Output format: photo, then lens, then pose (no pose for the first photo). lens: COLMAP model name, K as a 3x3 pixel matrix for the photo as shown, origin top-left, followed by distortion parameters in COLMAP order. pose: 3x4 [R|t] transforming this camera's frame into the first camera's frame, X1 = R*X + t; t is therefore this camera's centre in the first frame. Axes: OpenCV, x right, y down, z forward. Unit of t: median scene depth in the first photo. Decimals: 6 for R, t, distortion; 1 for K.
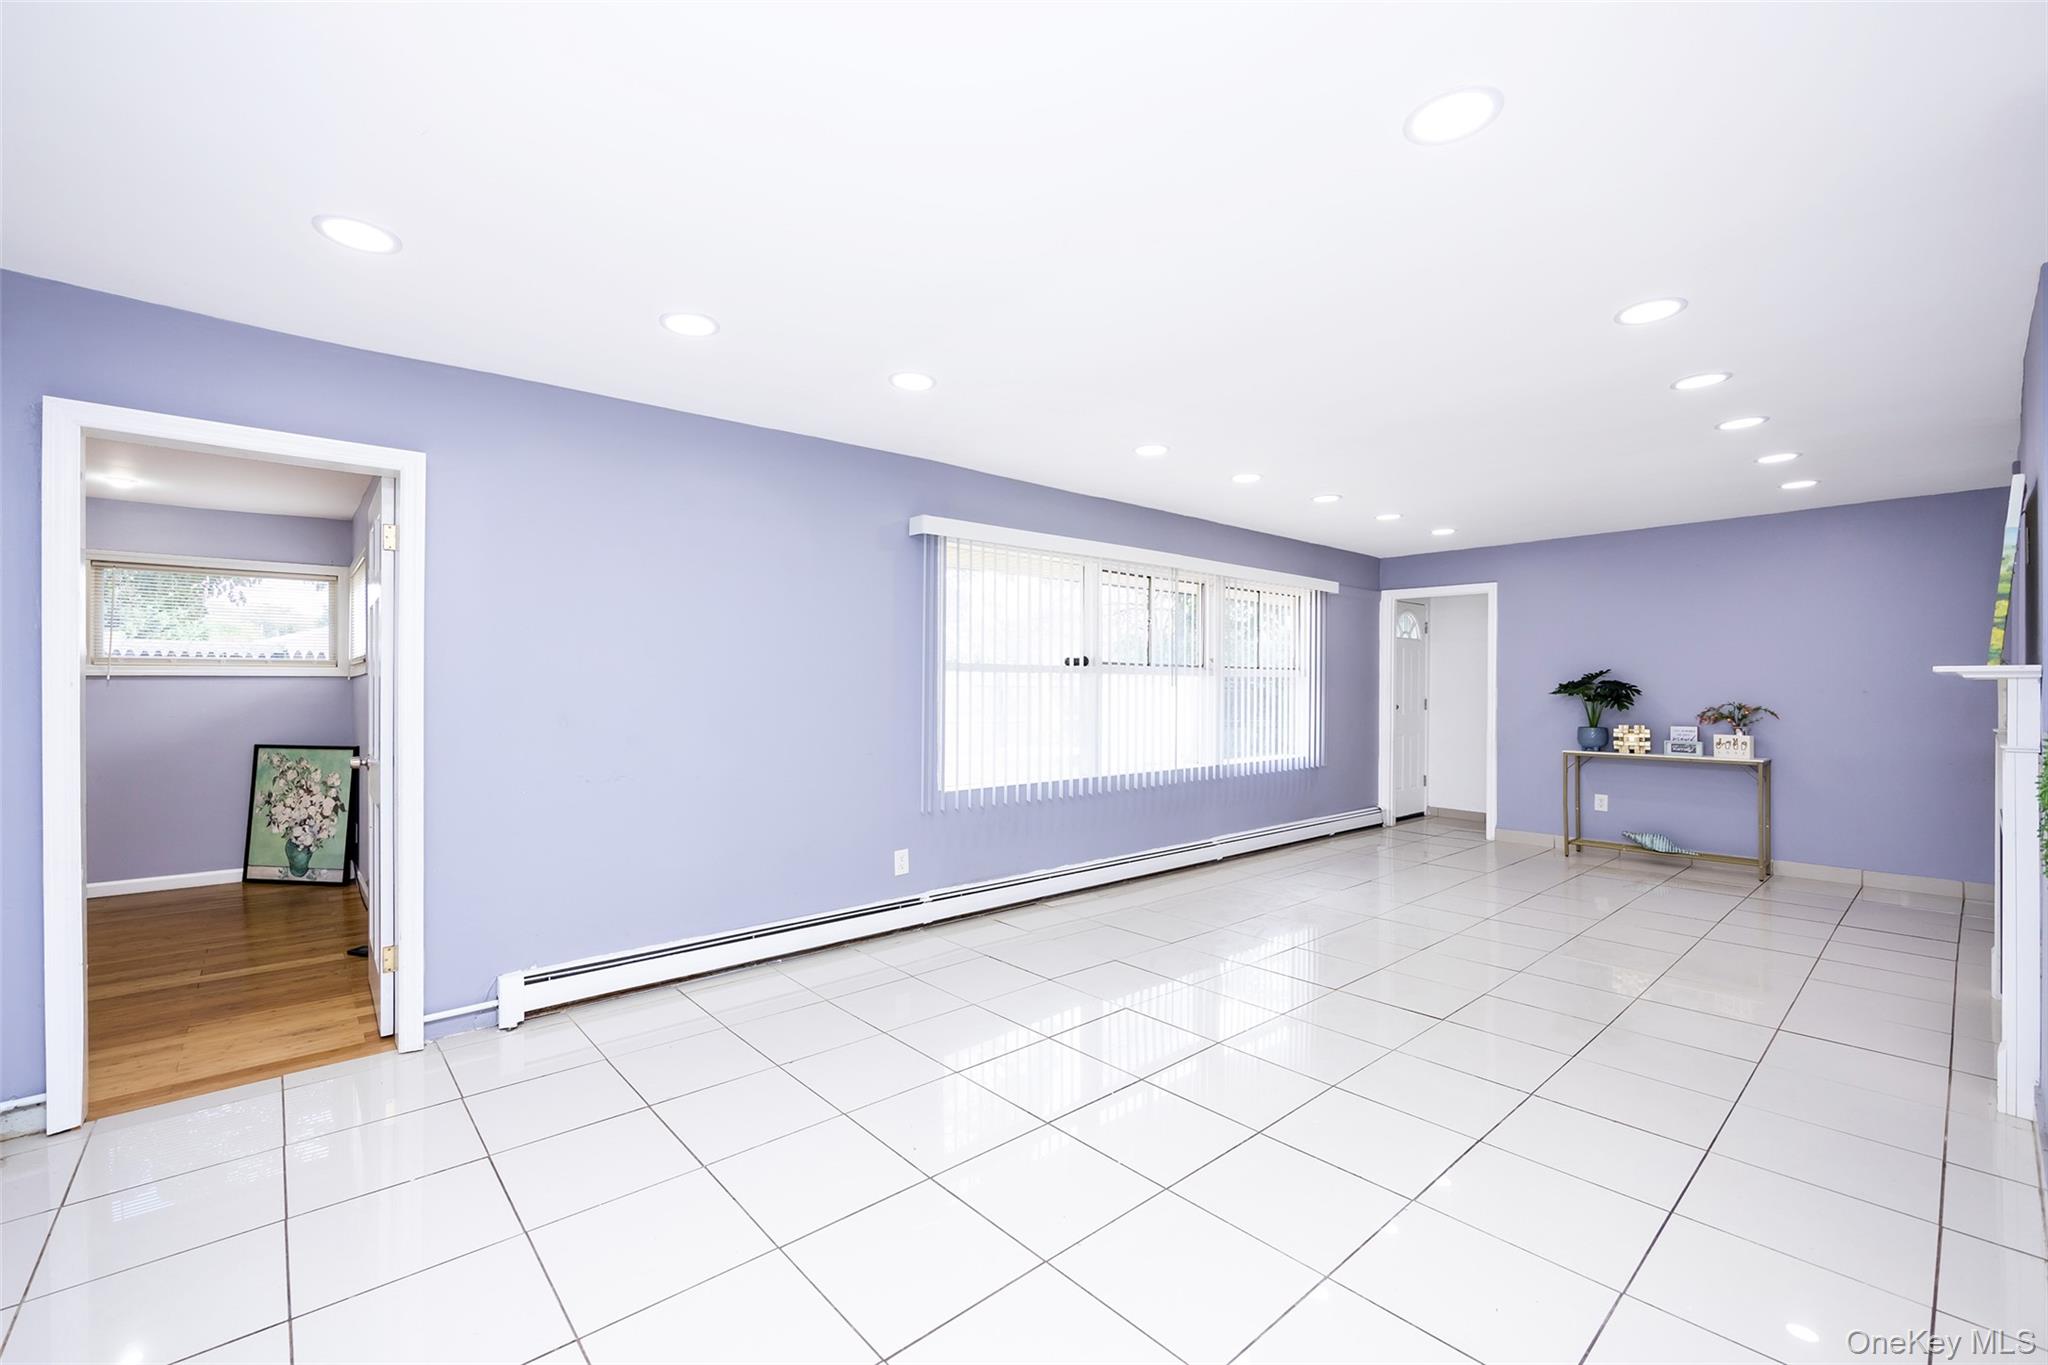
lens RADIAL K [[853.6, 0, 1016.4], [0, 853.6, 690.7], [0, 0, 1]] dist [0.001979, -0.000013]
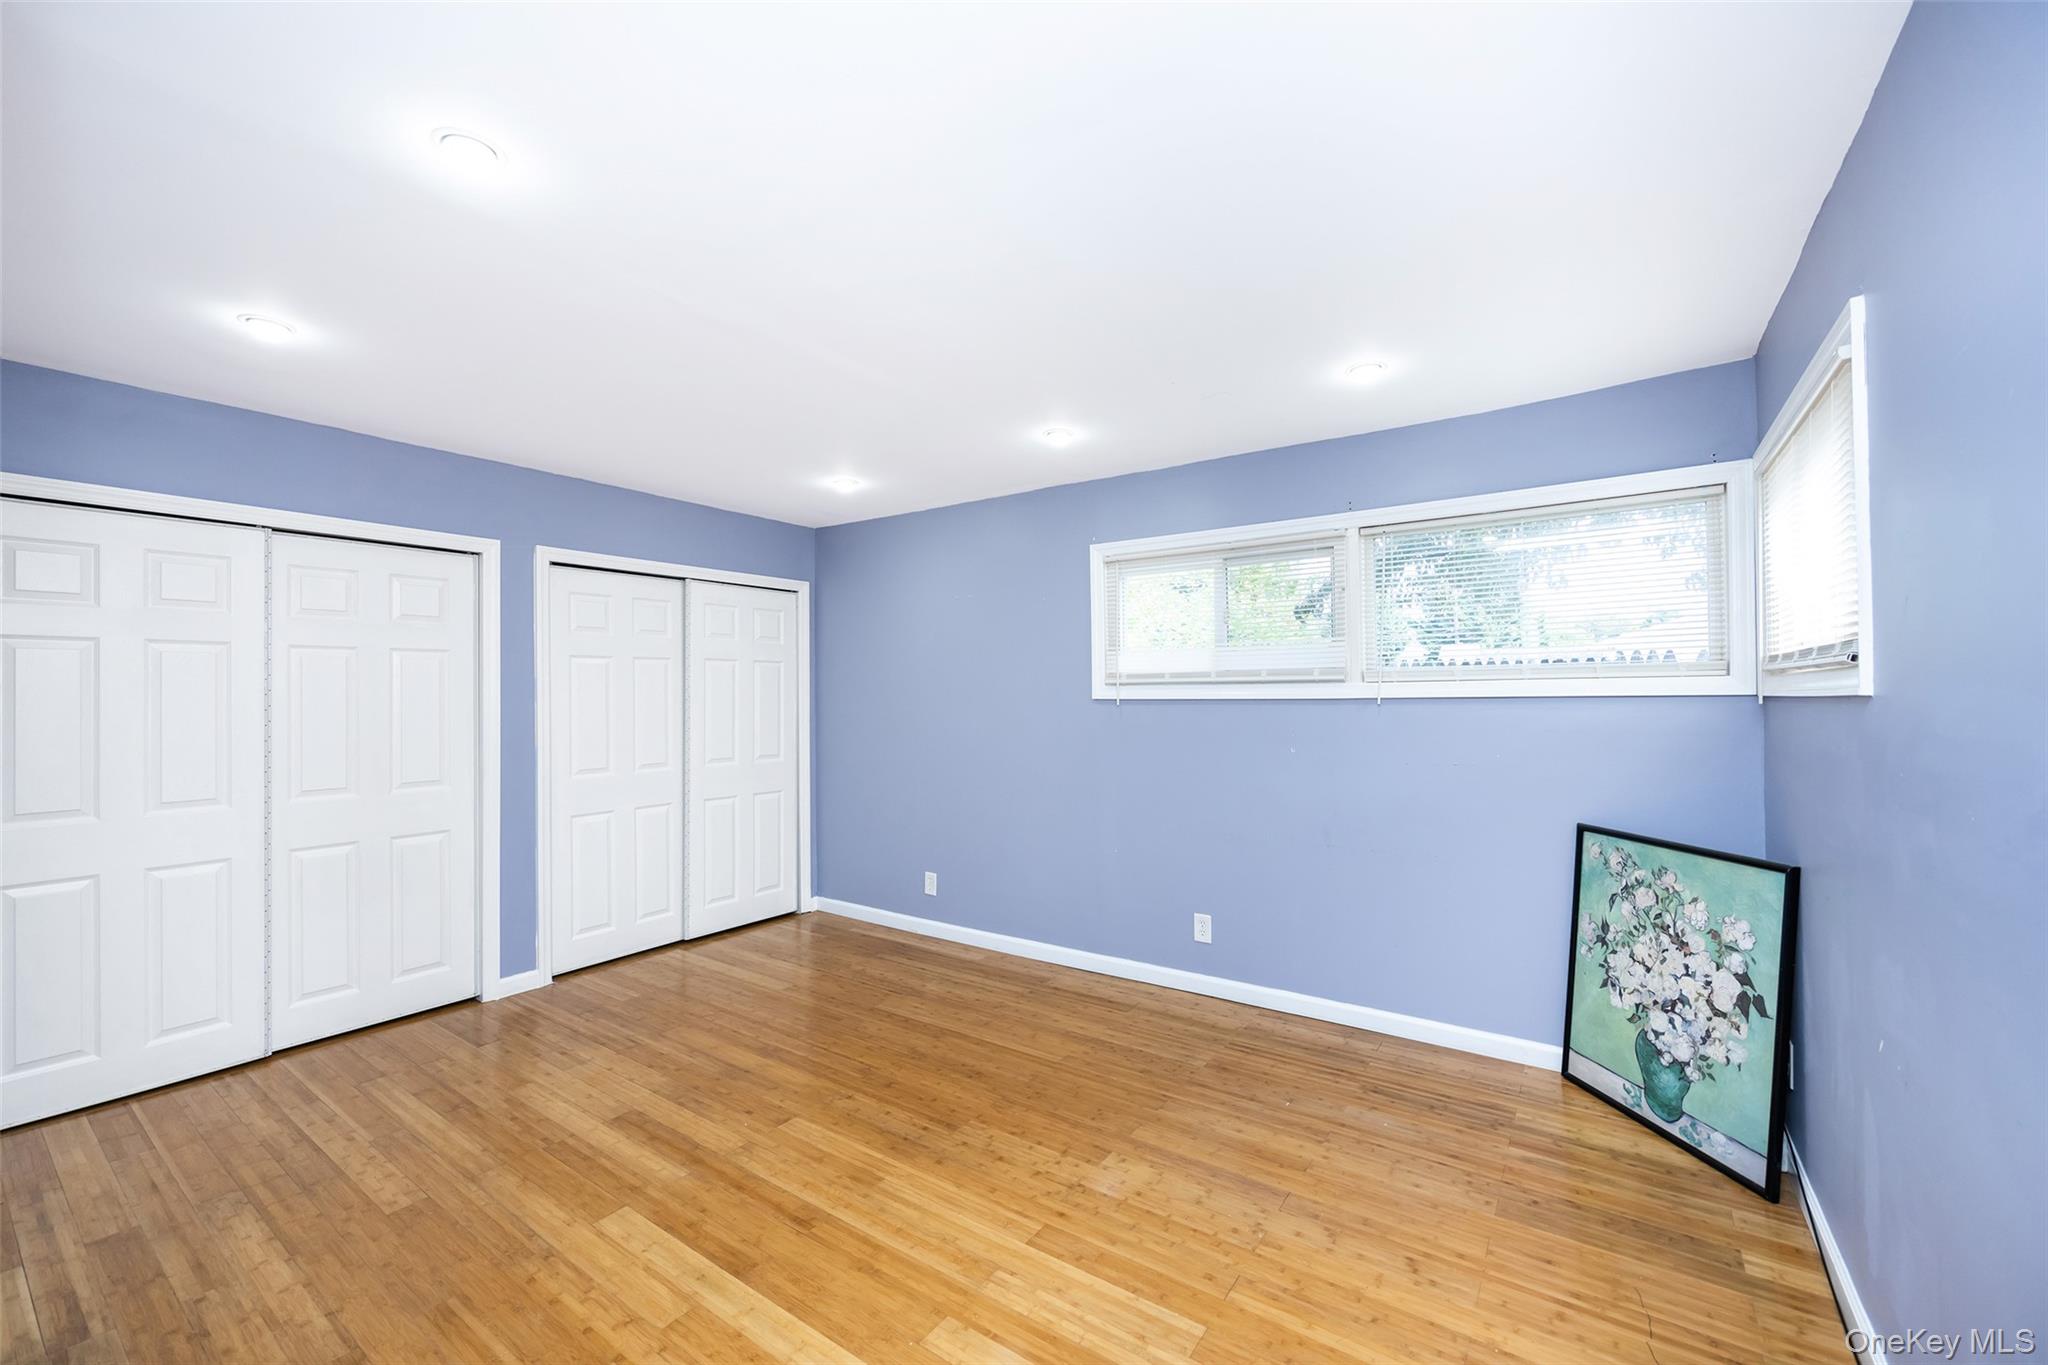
lens RADIAL K [[823.7, 0, 1027.4], [0, 823.7, 677.6], [0, 0, 1]] dist [-0.002297, -0.000160]
pose [[0.230586, -0.023676, -0.972764, -0.469428], [0.000030, 0.999704, -0.024324, -0.016242], [0.973052, 0.005580, 0.230519, 0.548245]]
